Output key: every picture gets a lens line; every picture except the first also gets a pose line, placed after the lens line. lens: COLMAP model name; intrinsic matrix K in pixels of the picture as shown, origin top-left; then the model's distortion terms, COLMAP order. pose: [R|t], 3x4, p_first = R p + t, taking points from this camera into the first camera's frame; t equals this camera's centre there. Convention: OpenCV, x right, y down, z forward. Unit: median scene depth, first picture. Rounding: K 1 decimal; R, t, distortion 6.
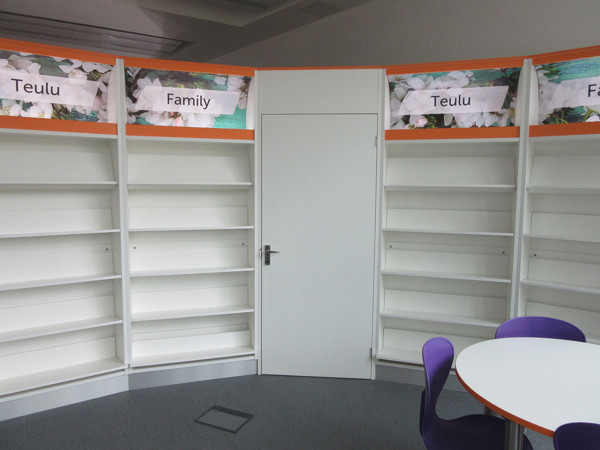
lens RADIAL K [[462.0, 0, 300.0], [0, 462.0, 225.0], [0, 0, 1]] dist [-0.000649, -0.012194]
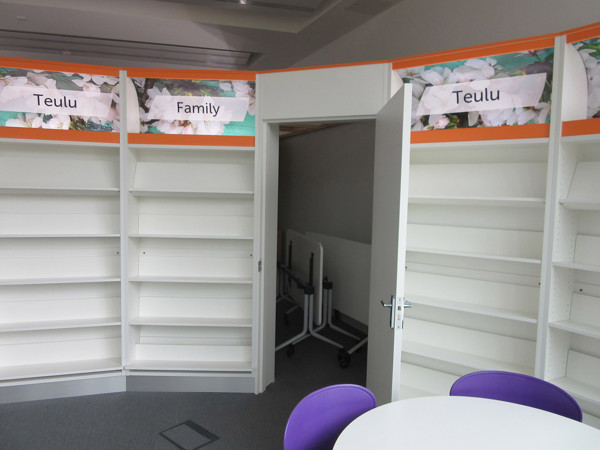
lens RADIAL K [[462.0, 0, 300.0], [0, 462.0, 225.0], [0, 0, 1]] dist [-0.000649, -0.012194]
pose [[0.952731, 0.035625, -0.301719, 0.292896], [-0.043150, 0.998901, -0.018312, -0.009051], [0.300735, 0.030466, 0.953221, 0.127317]]
